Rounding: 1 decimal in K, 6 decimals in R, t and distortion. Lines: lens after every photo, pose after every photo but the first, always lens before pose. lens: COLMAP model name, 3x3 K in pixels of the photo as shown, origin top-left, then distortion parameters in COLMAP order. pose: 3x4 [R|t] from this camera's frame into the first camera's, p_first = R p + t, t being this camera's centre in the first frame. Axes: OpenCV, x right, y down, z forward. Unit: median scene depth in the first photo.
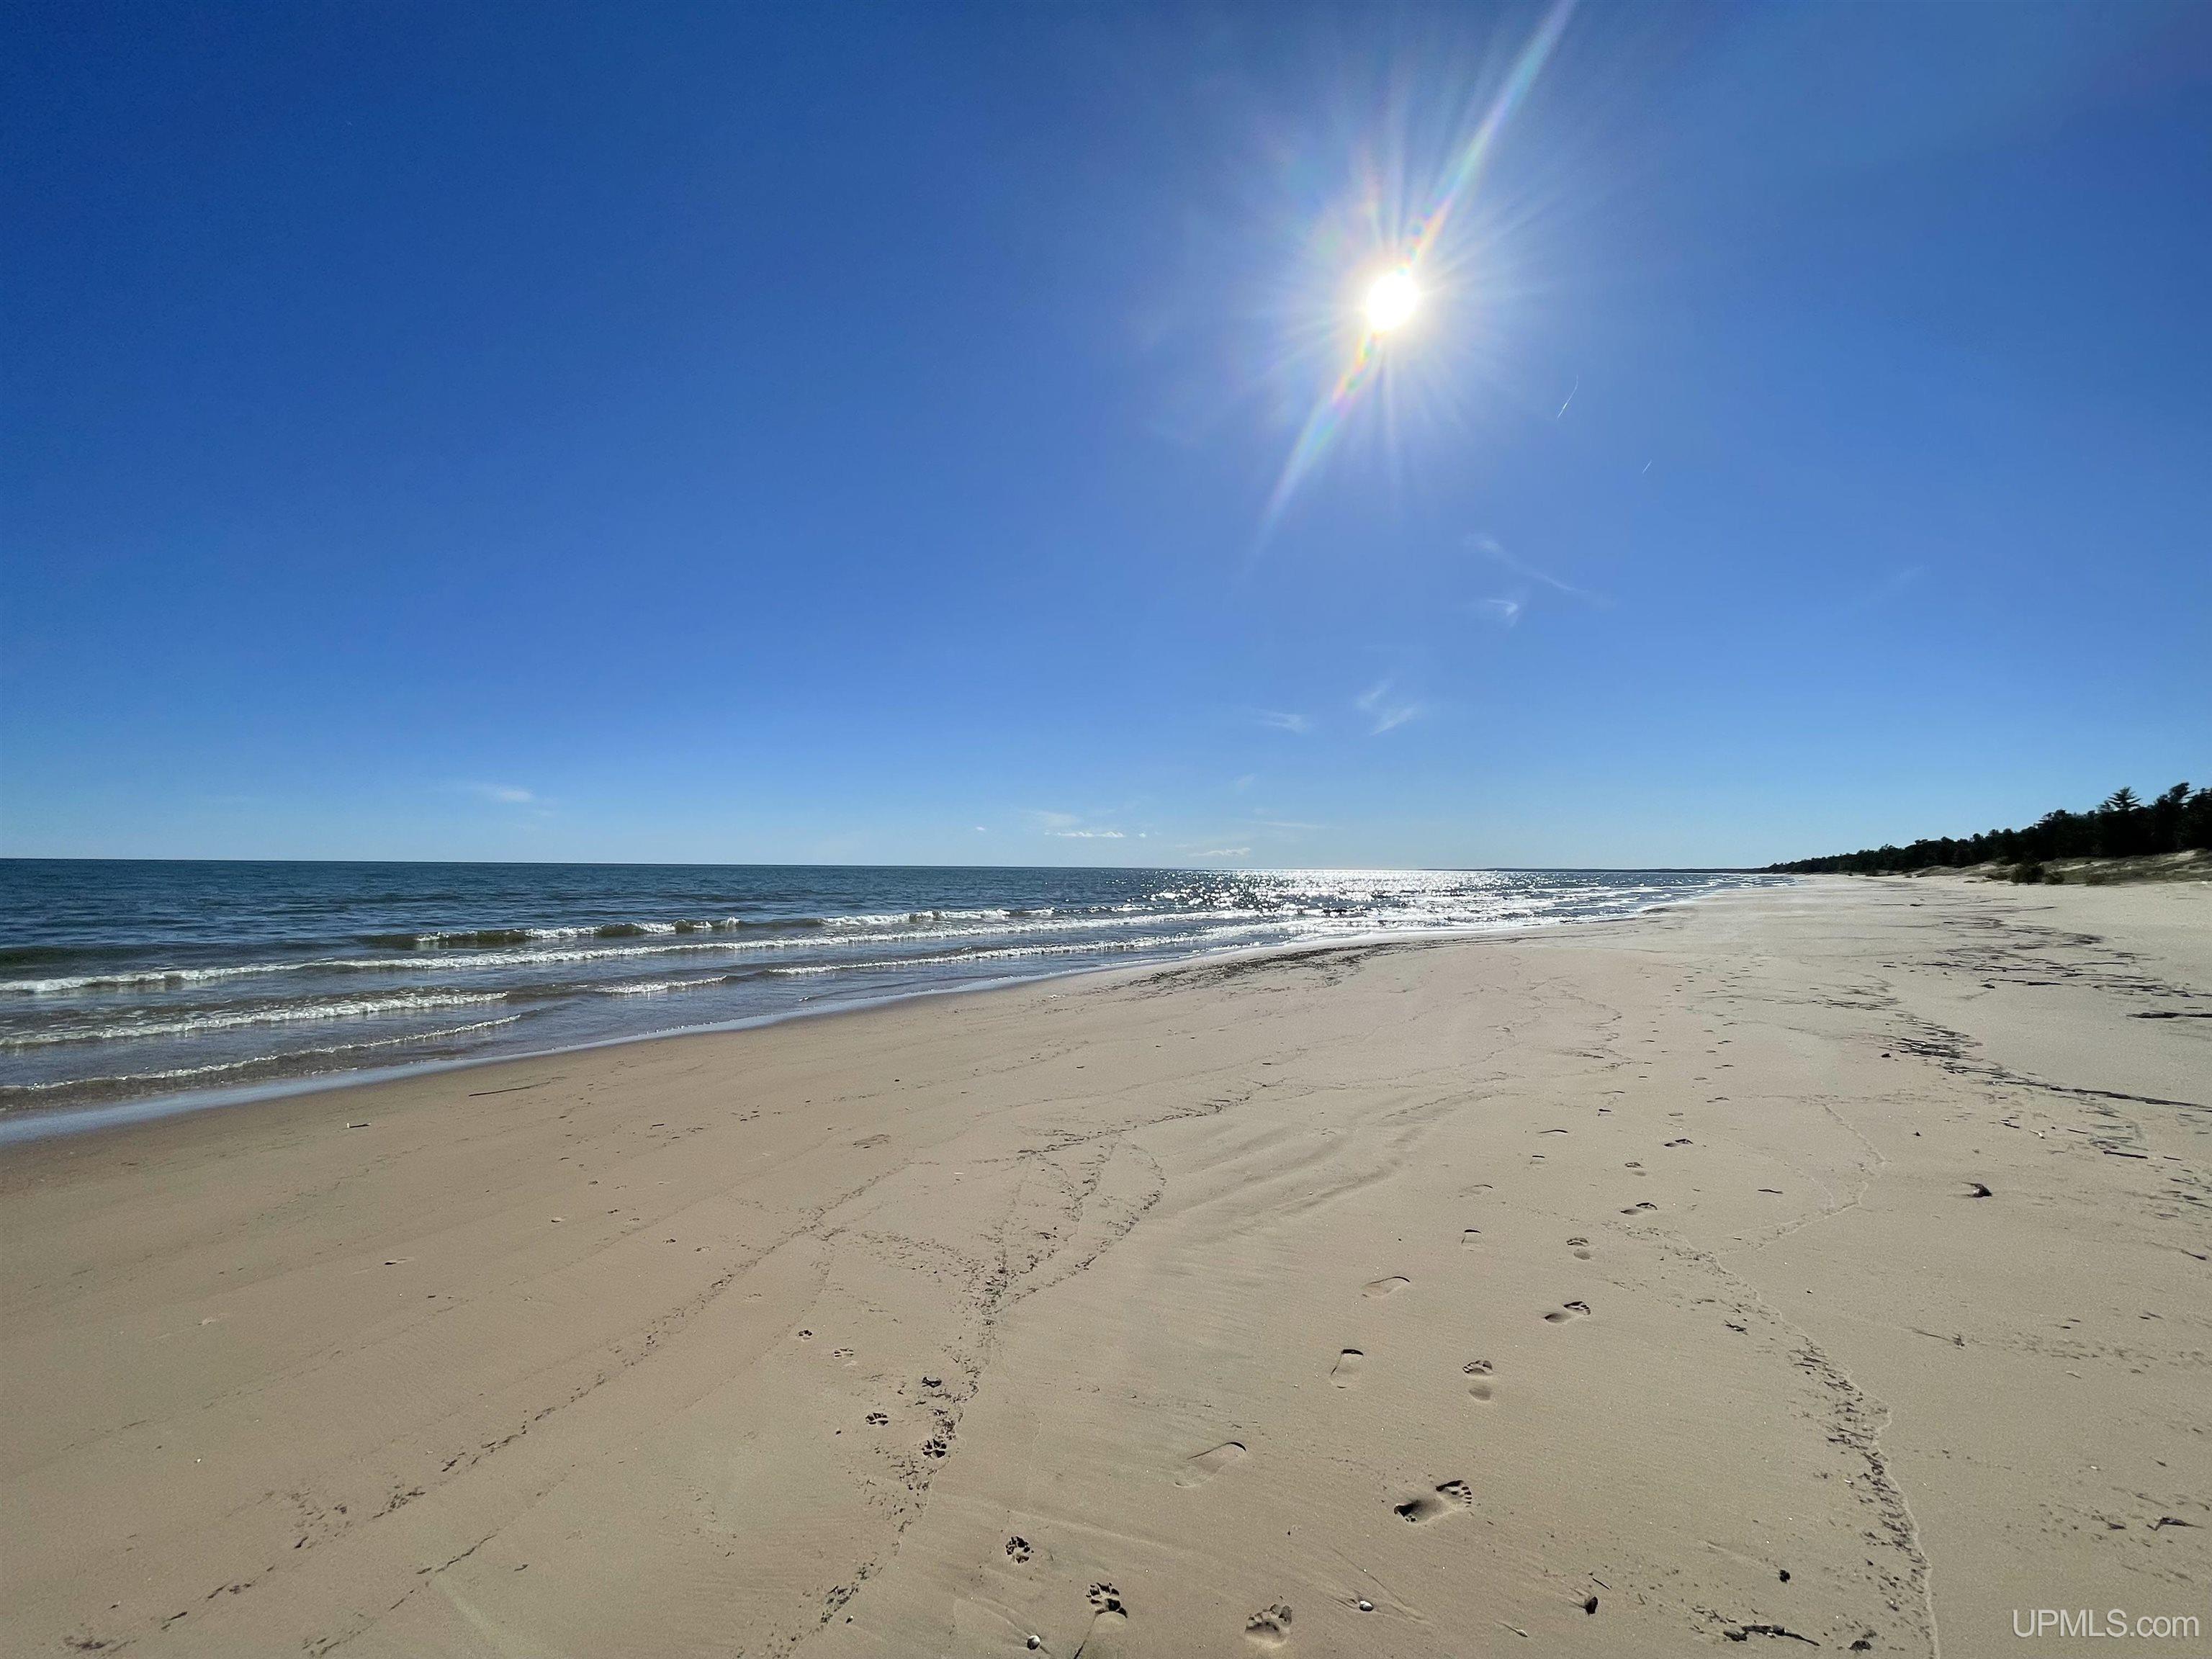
lens RADIAL K [[889.4, 0, 1098.6], [0, 889.4, 832.0], [0, 0, 1]] dist [-0.001095, -0.000372]
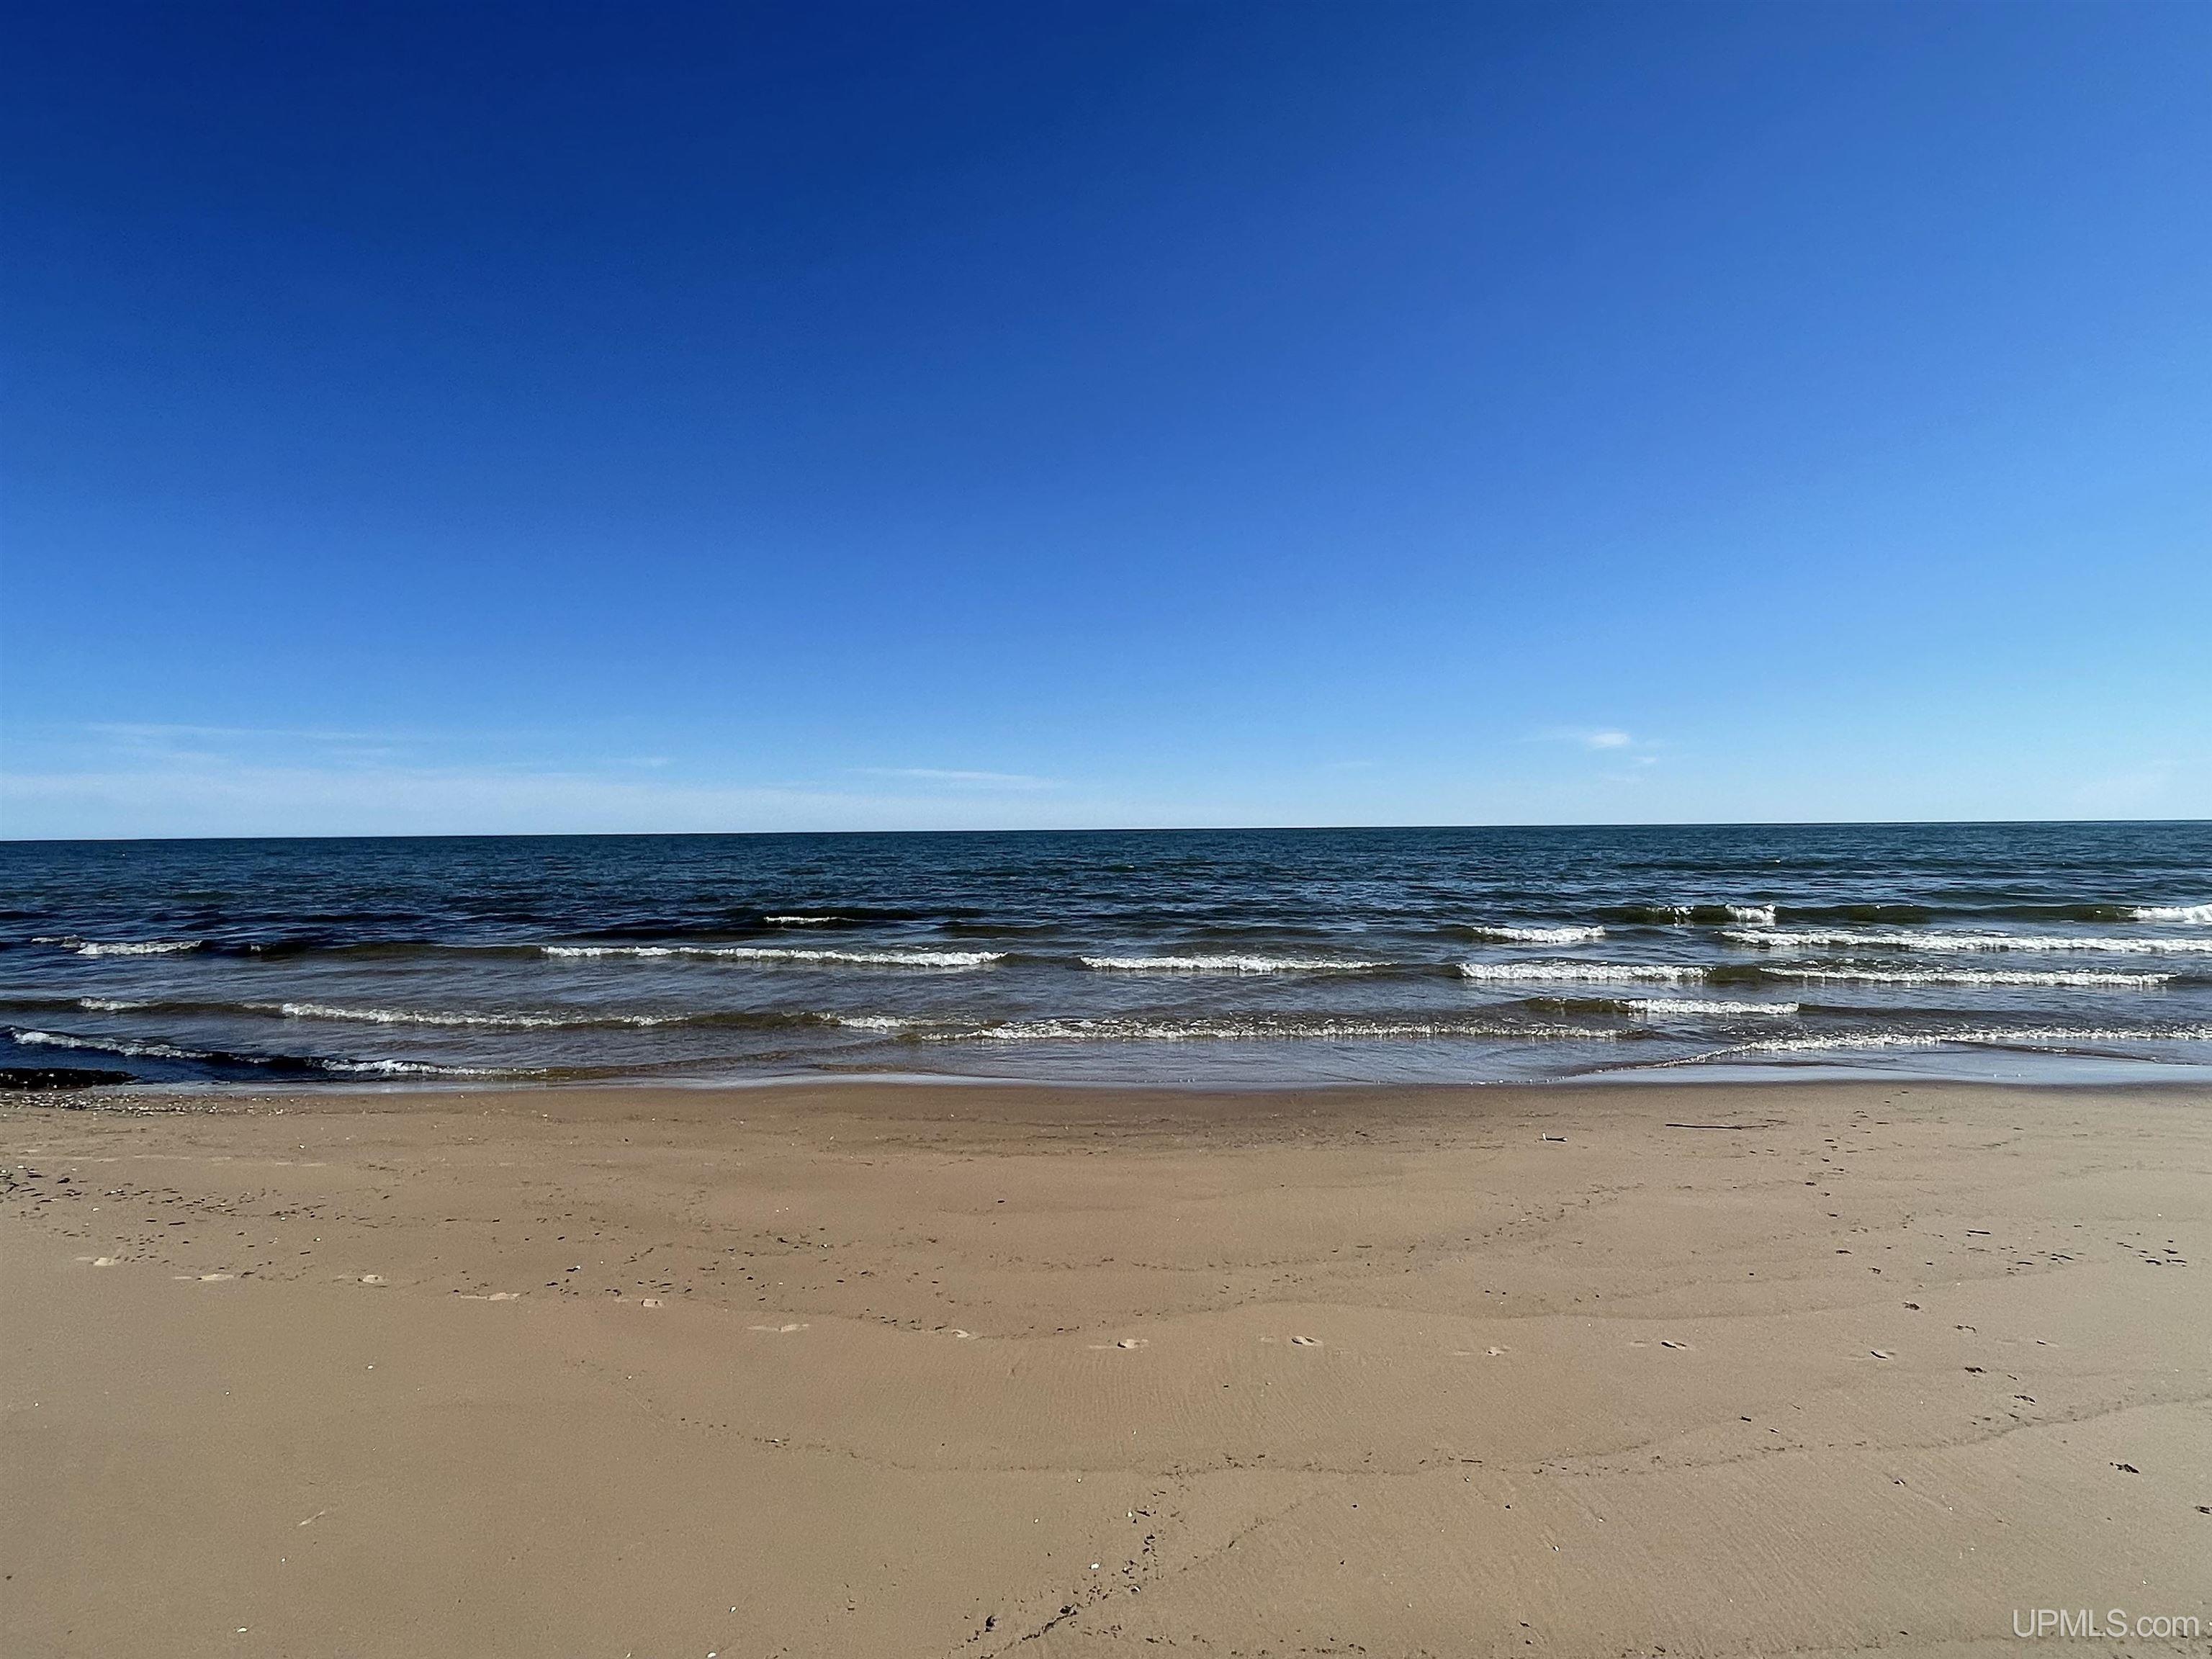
lens RADIAL K [[1231.2, 0, 1096.1], [0, 1231.2, 829.4], [0, 0, 1]] dist [-0.004717, 0.000152]
pose [[0.561457, -0.011921, -0.827420, -0.105002], [0.044819, 0.998867, 0.016021, 0.006588], [0.826291, -0.046079, 0.561355, 0.020429]]
